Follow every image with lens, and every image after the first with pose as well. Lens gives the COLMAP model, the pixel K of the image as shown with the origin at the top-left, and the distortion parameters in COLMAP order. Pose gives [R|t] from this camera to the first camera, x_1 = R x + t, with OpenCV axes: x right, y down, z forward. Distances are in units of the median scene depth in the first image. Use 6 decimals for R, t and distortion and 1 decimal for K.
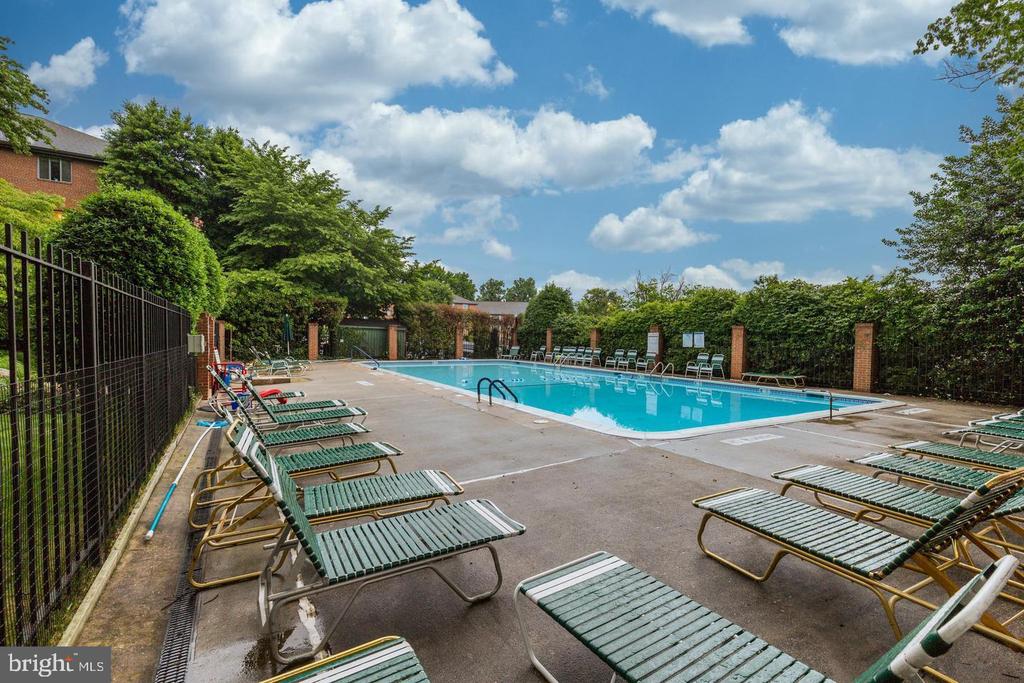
lens RADIAL K [[470.5, 0, 517.7], [0, 470.5, 341.4], [0, 0, 1]] dist [-0.000083, -0.000481]
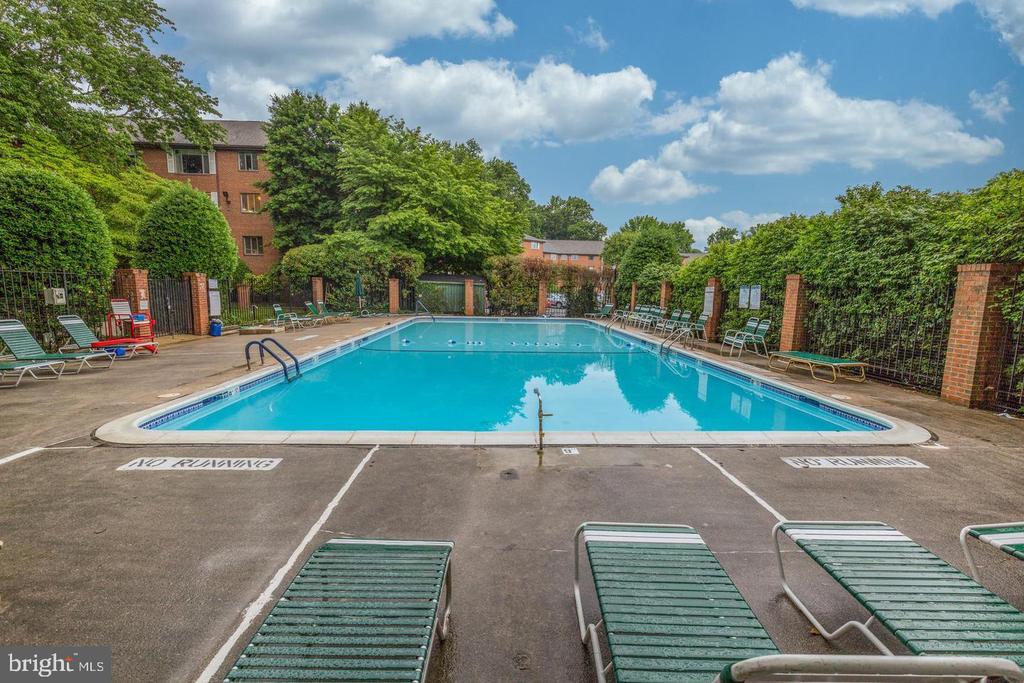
lens RADIAL K [[470.5, 0, 507.3], [0, 470.5, 342.8], [0, 0, 1]] dist [-0.000083, -0.000481]
pose [[0.873272, 0.054937, -0.484126, 0.375556], [-0.008792, 0.995238, 0.097077, -0.000790], [0.487153, -0.080518, 0.869597, 0.231735]]
